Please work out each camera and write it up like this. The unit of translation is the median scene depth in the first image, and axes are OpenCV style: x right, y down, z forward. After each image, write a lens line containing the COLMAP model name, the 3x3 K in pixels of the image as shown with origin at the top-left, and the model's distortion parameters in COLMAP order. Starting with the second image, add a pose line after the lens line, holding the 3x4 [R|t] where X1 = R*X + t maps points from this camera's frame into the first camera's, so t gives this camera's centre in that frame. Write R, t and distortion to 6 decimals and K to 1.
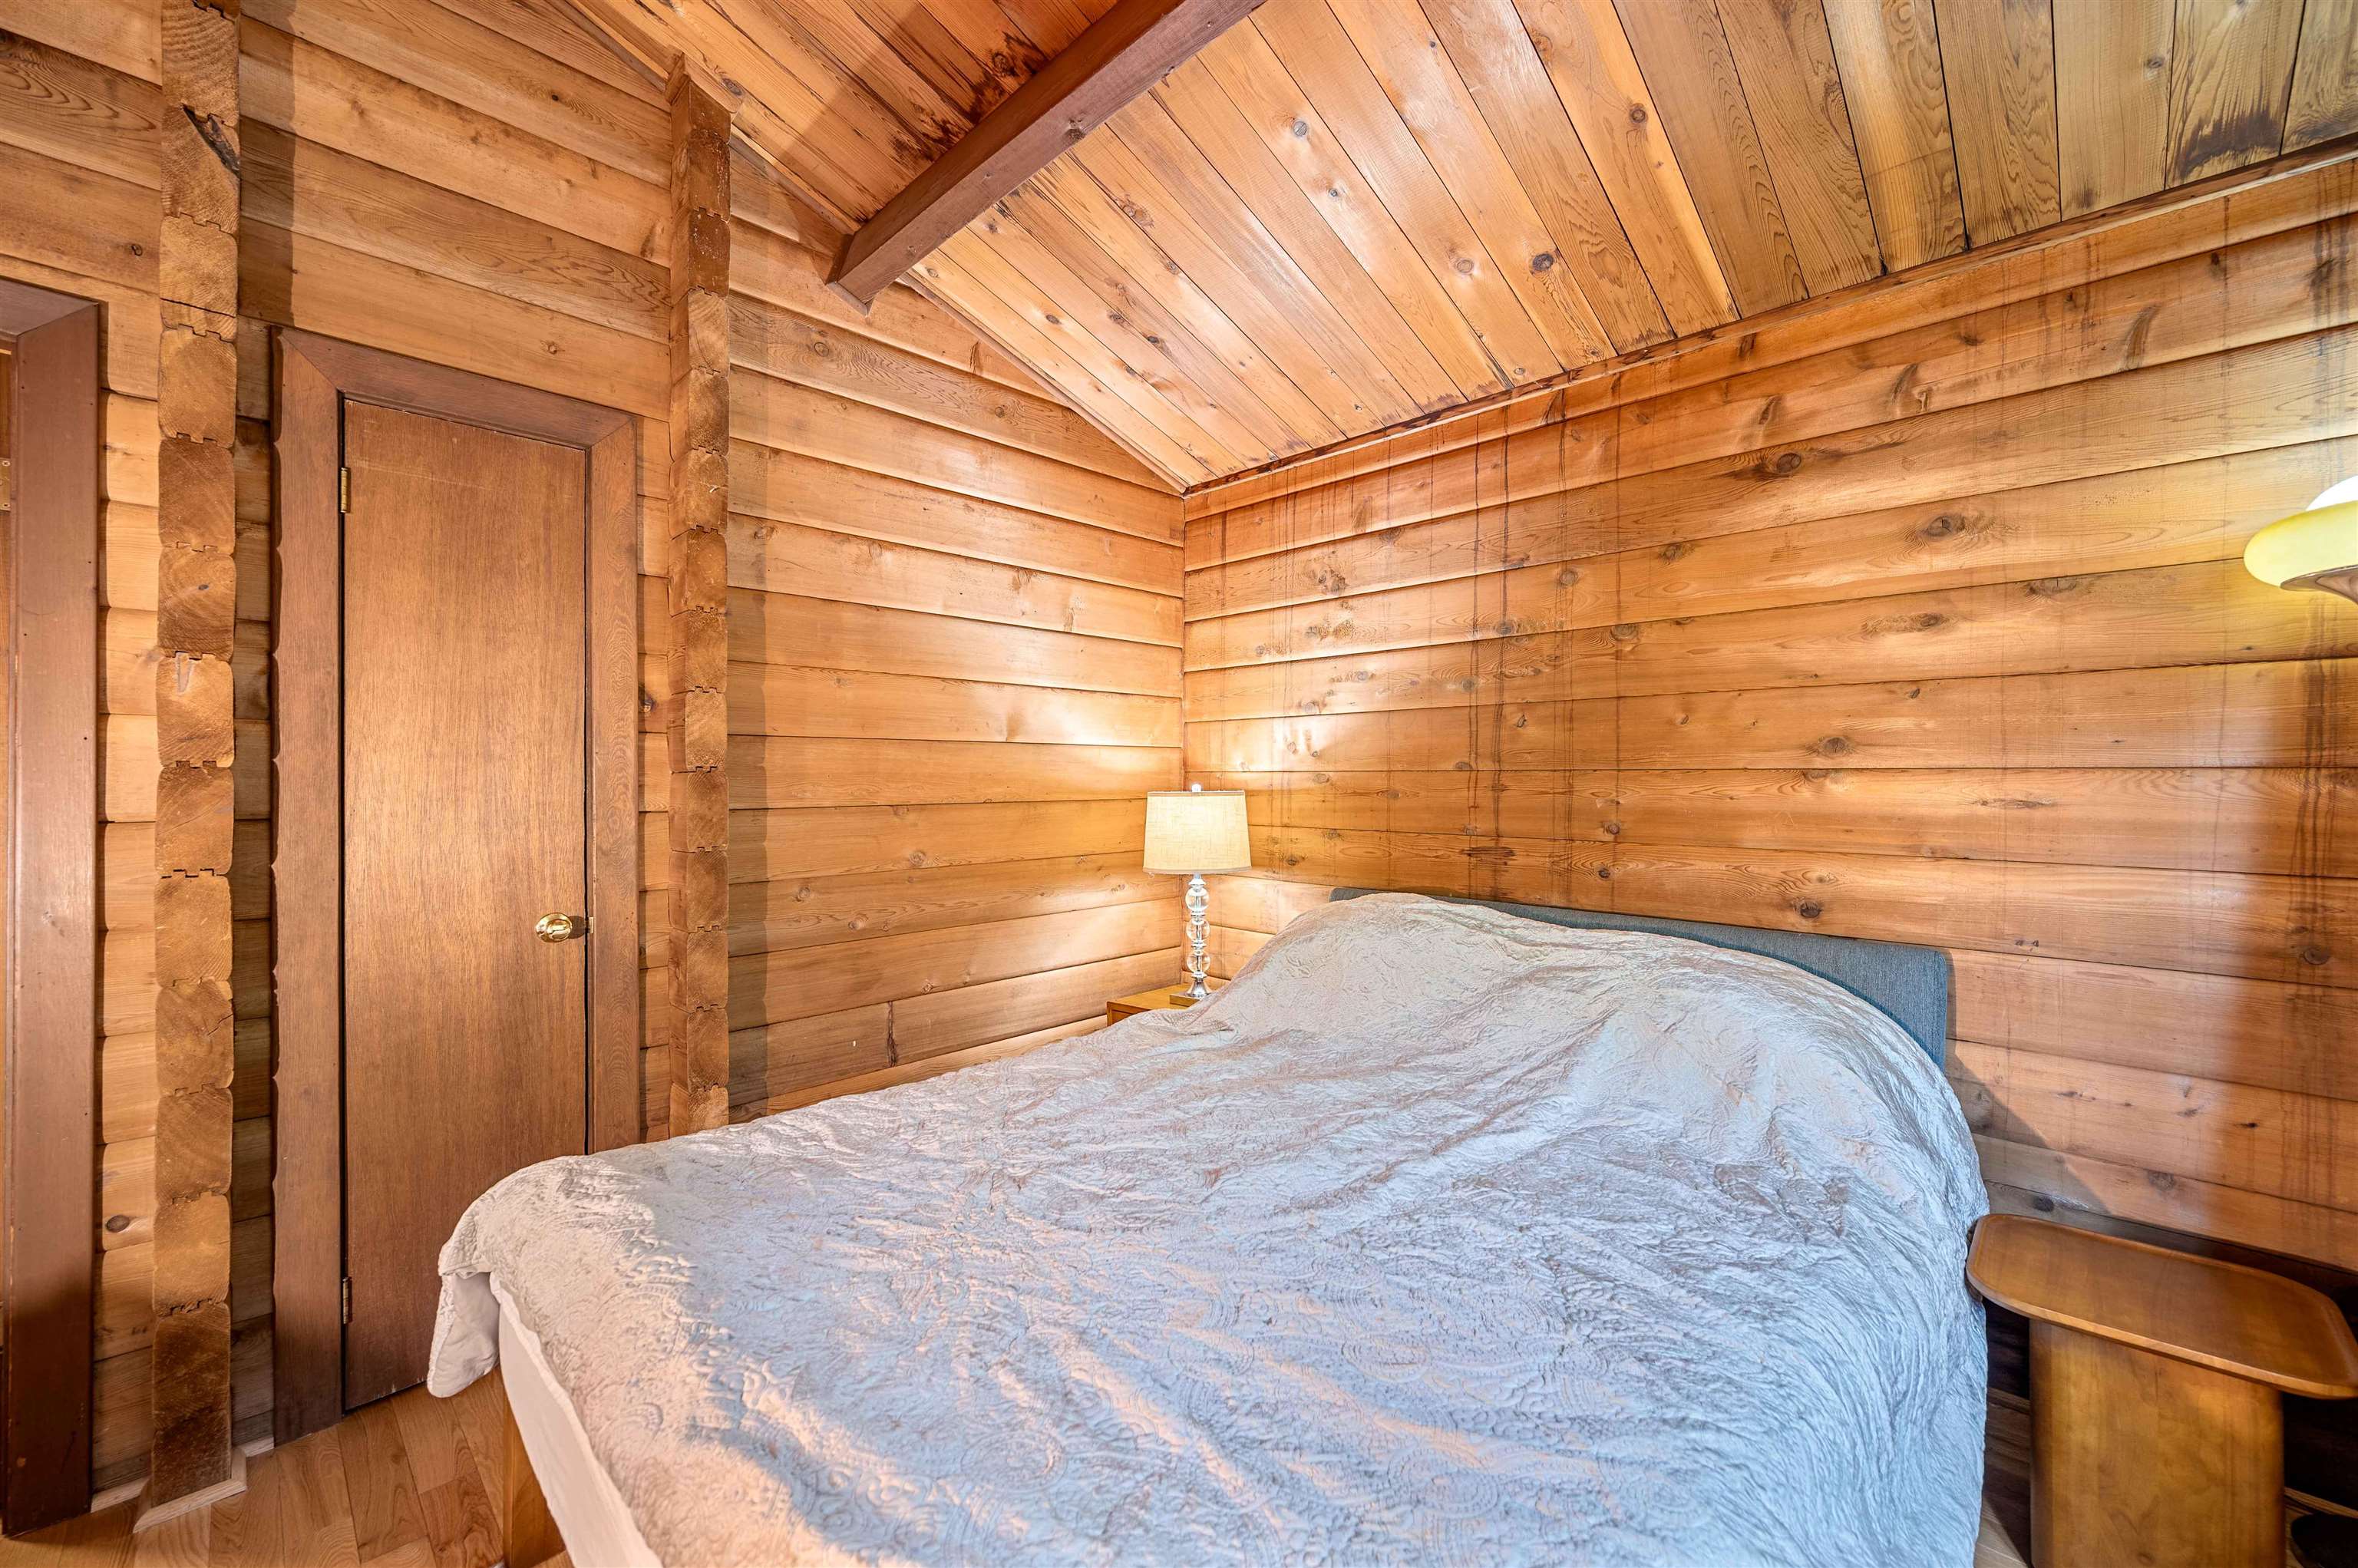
lens RADIAL K [[958.9, 0, 1183.2], [0, 958.9, 780.5], [0, 0, 1]] dist [0.002827, -0.000883]
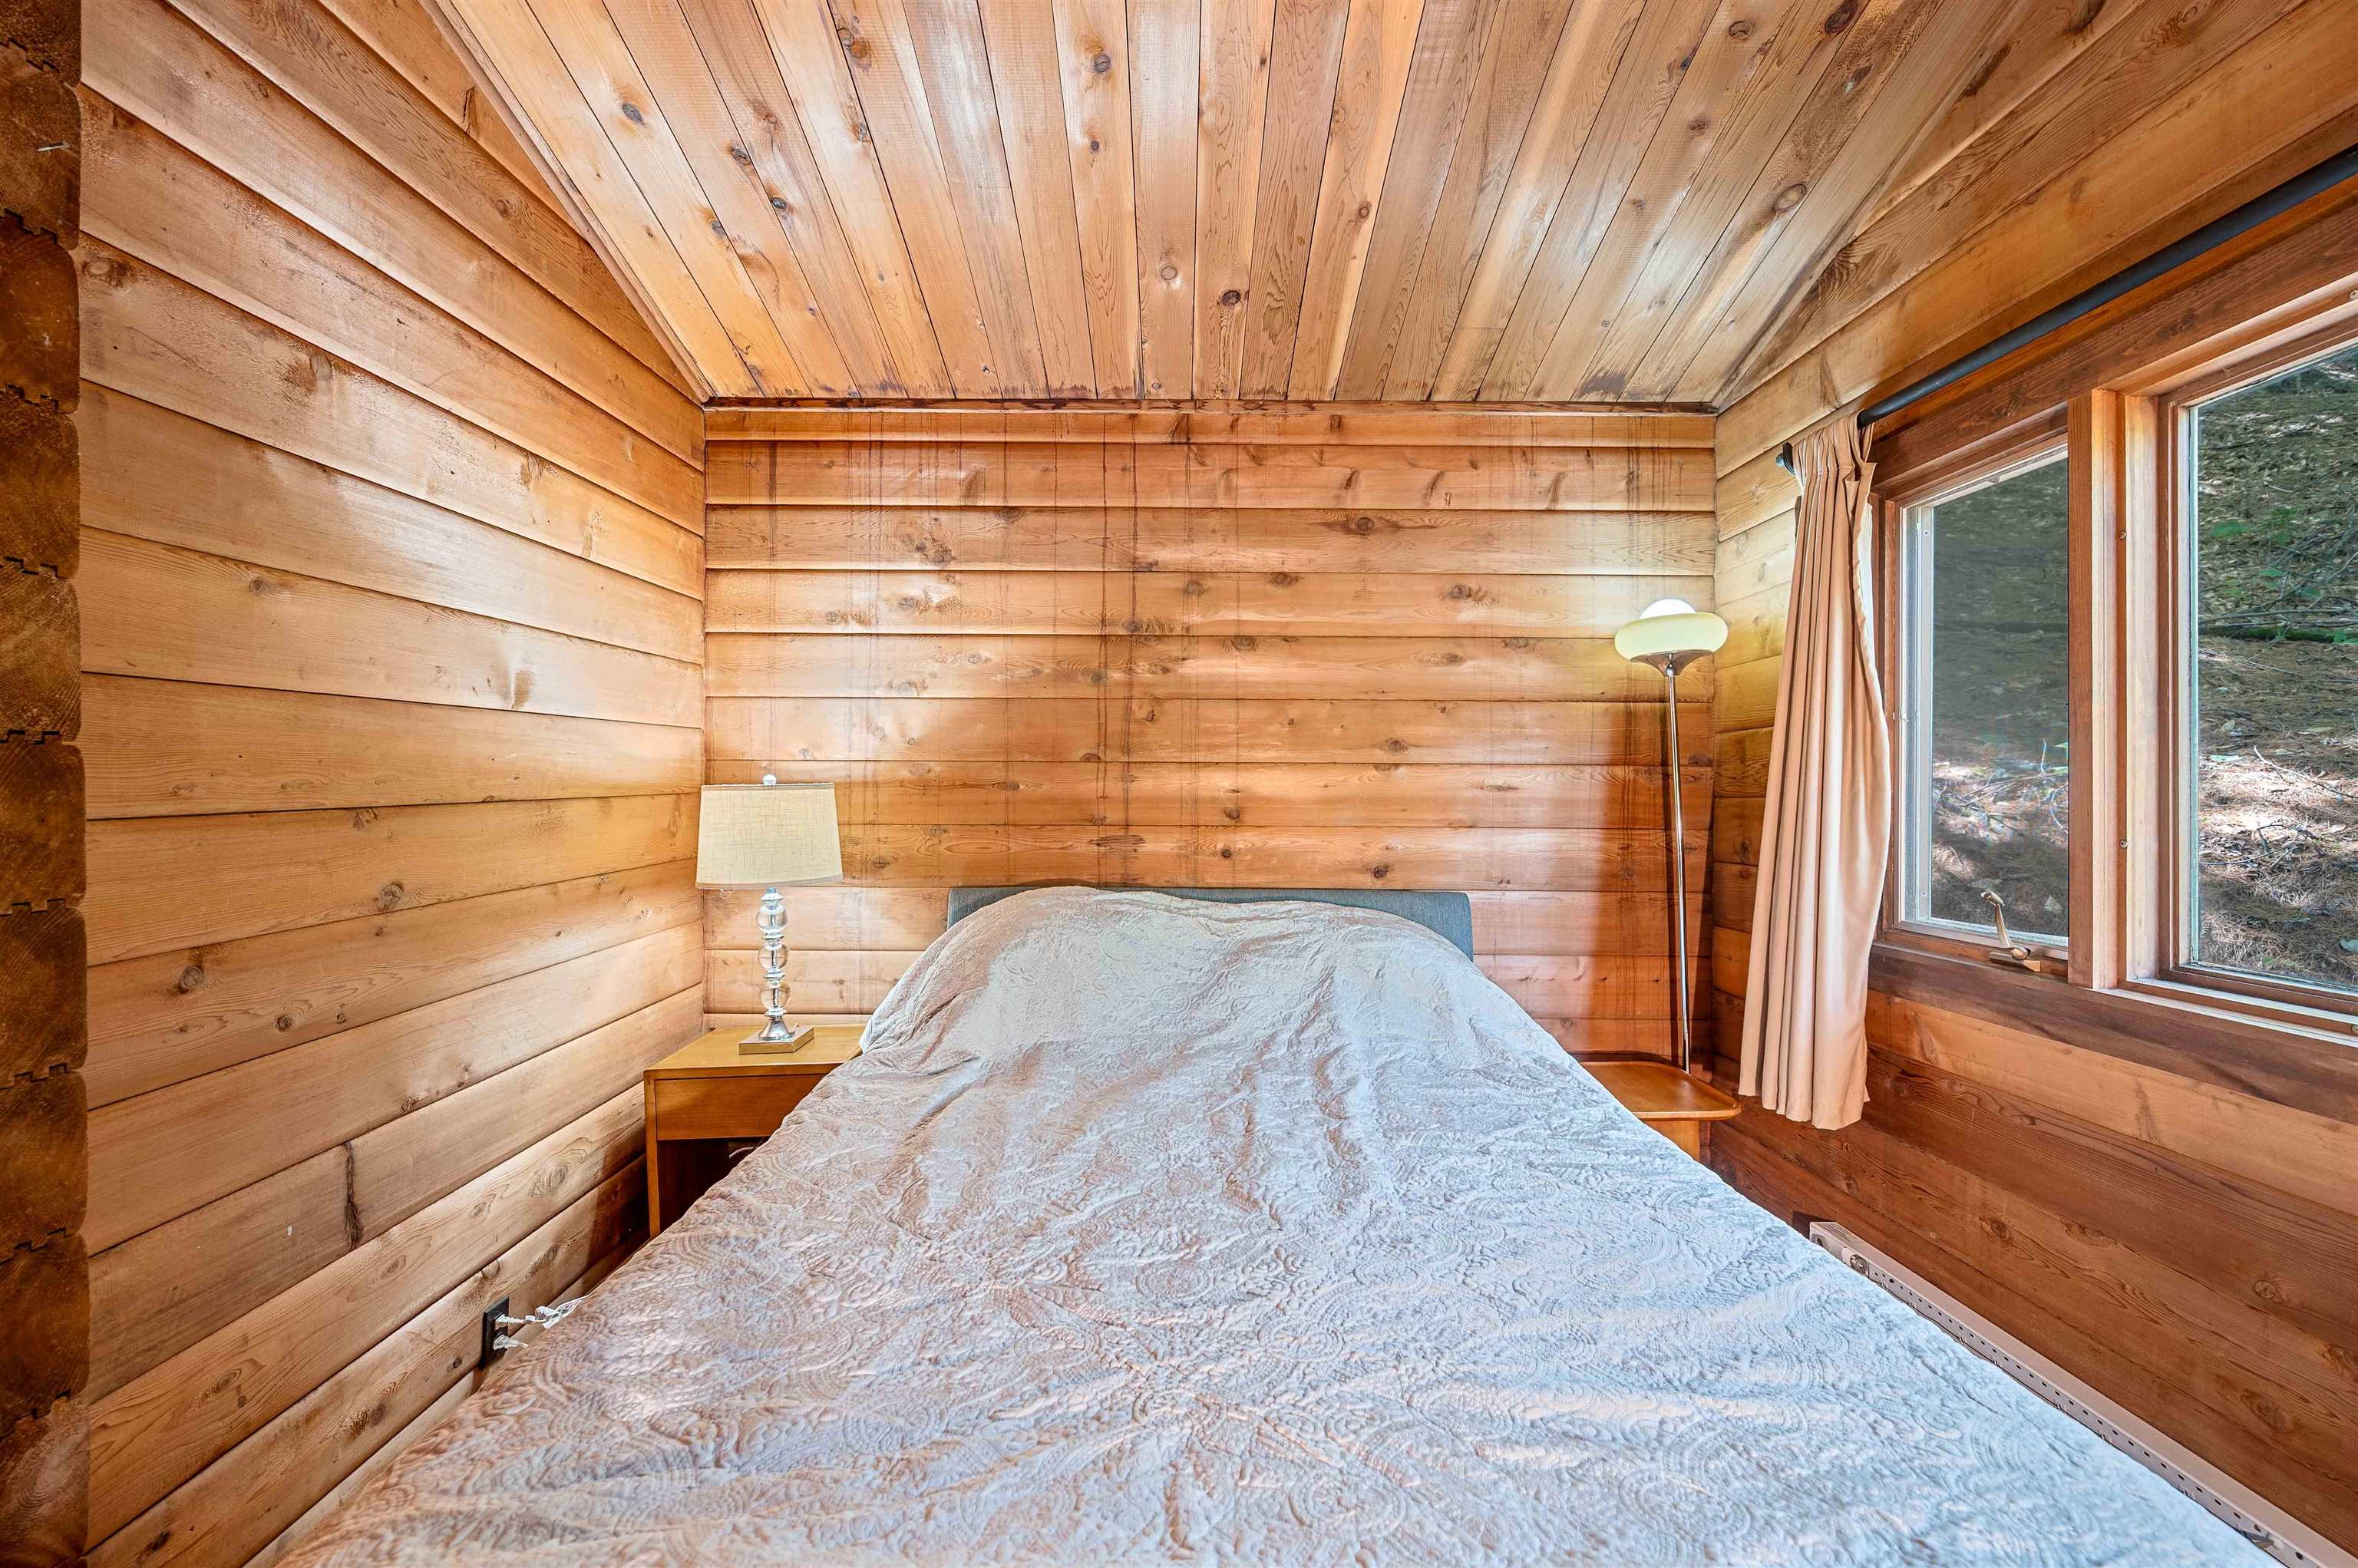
lens RADIAL K [[958.9, 0, 1182.2], [0, 958.9, 780.2], [0, 0, 1]] dist [0.002827, -0.000883]
pose [[0.700438, -0.000997, 0.713713, -0.395890], [-0.001284, 0.999996, 0.002657, 0.006842], [-0.713712, -0.002777, 0.700433, 0.240732]]
